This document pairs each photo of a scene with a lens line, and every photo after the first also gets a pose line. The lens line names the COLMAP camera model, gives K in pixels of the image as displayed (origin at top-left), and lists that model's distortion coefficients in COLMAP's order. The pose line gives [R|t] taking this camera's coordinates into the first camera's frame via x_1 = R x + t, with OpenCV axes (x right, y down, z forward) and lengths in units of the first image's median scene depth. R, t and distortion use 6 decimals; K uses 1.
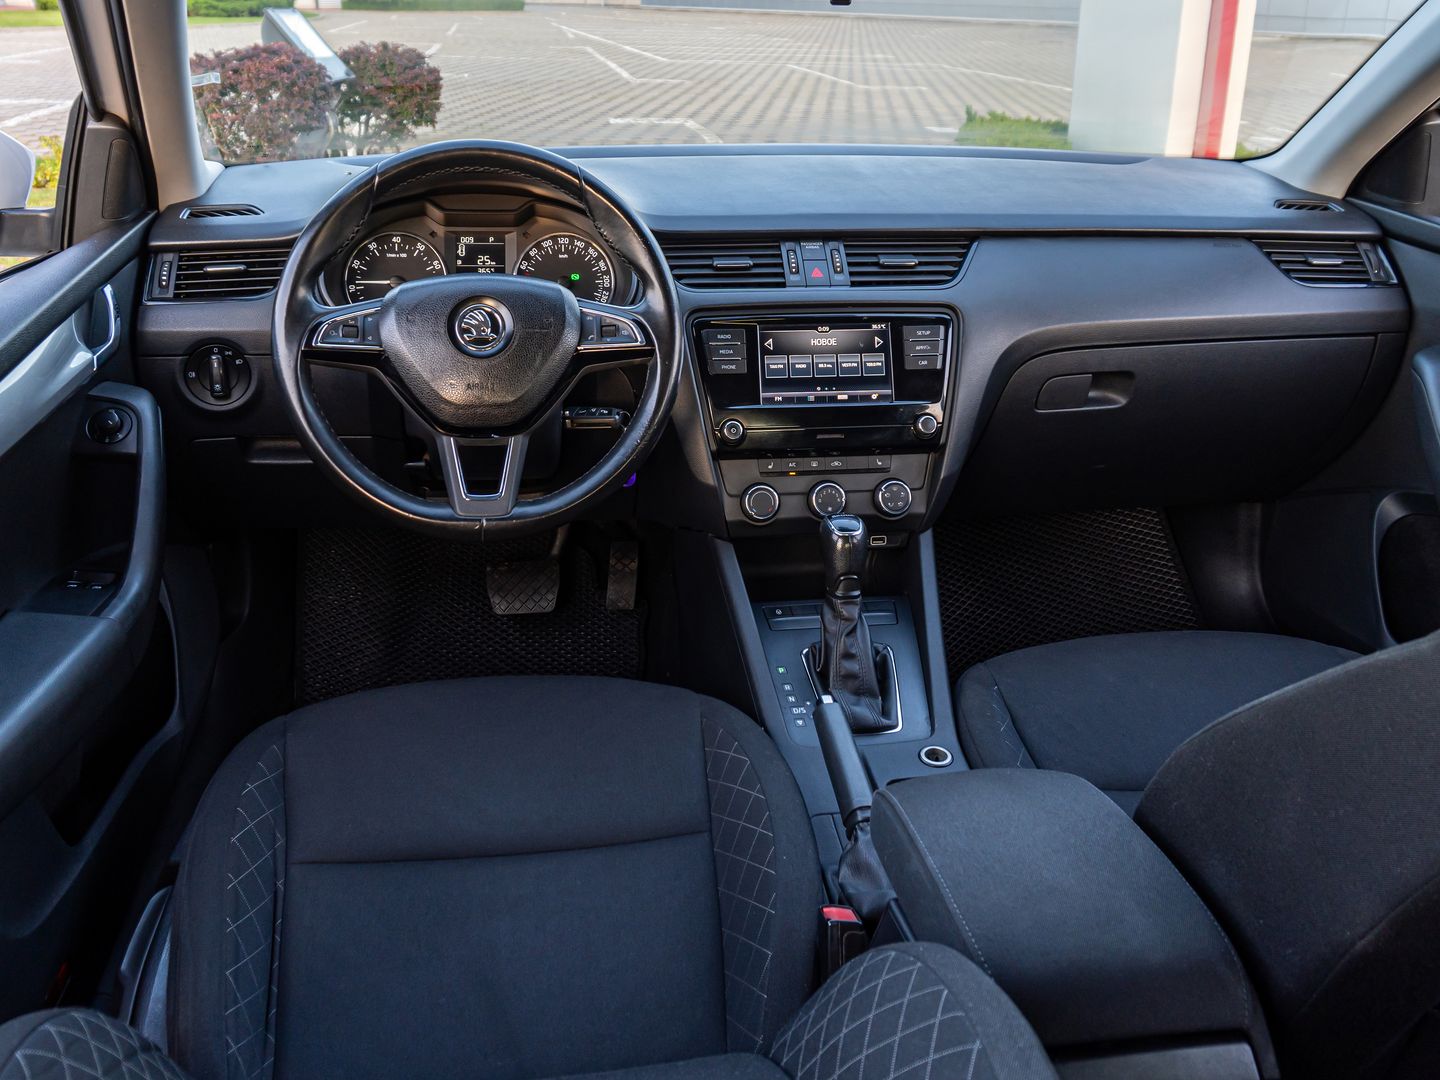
lens RADIAL K [[1529.2, 0, 720.0], [0, 1529.2, 540.0], [0, 0, 1]] dist [-0.012388, -0.002583]
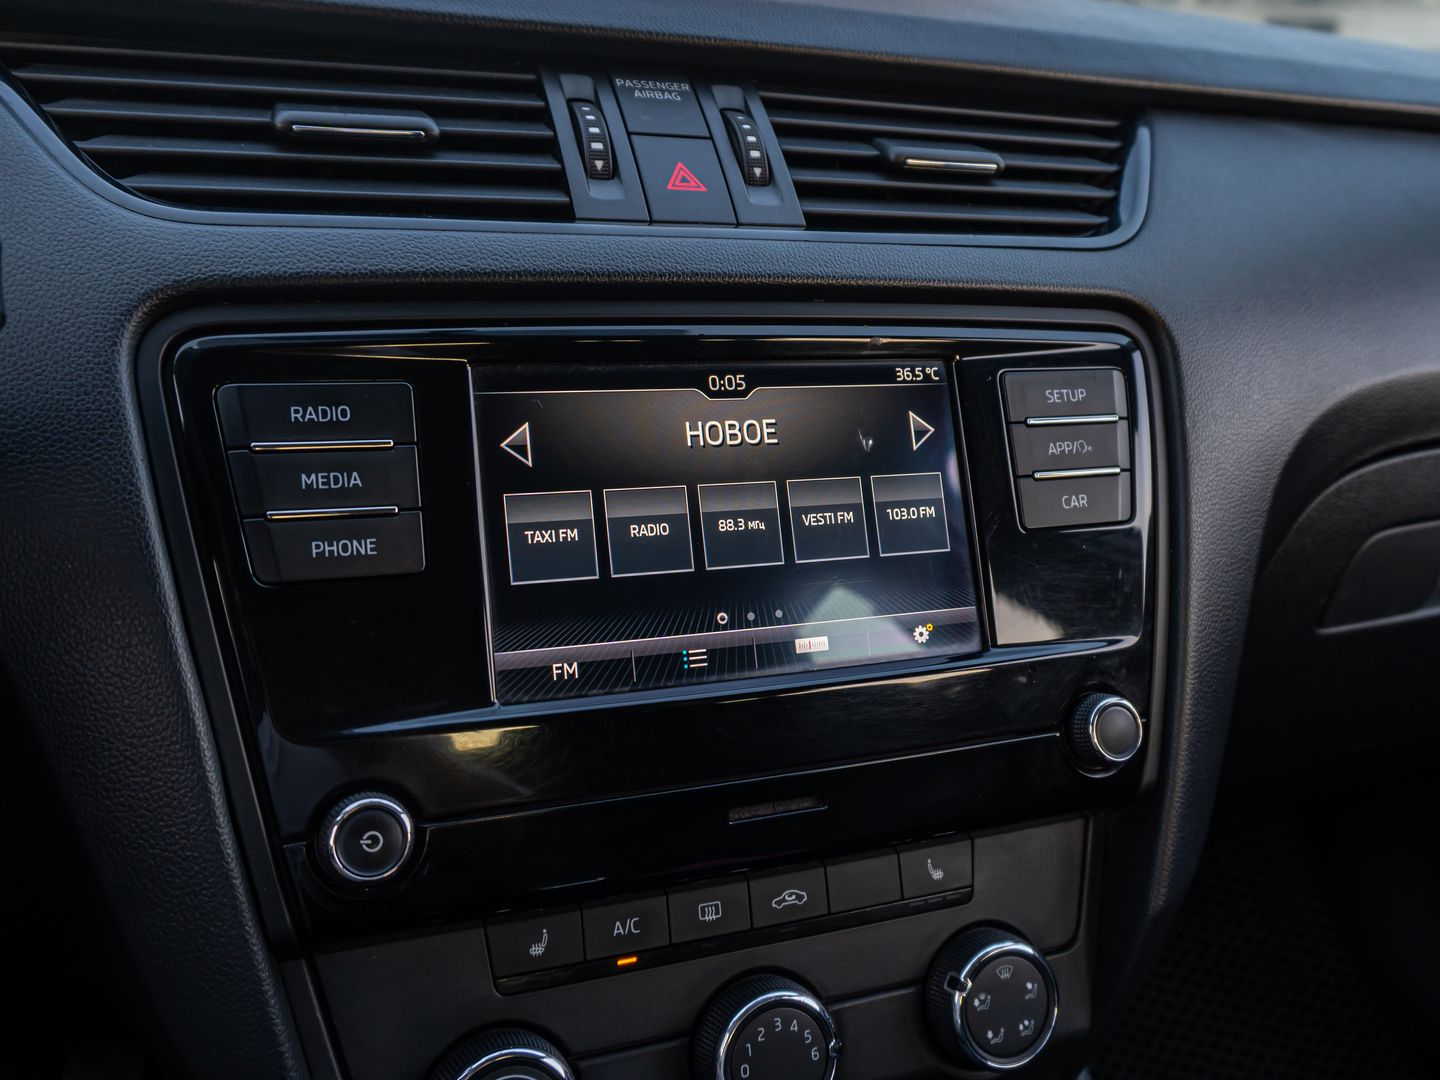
lens RADIAL K [[1529.2, 0, 720.0], [0, 1529.2, 540.0], [0, 0, 1]] dist [-0.012388, -0.002583]
pose [[0.981173, -0.030342, 0.190733, 0.016629], [0.044215, 0.996643, -0.068903, -0.093485], [-0.188002, 0.076039, 0.979221, 0.746314]]
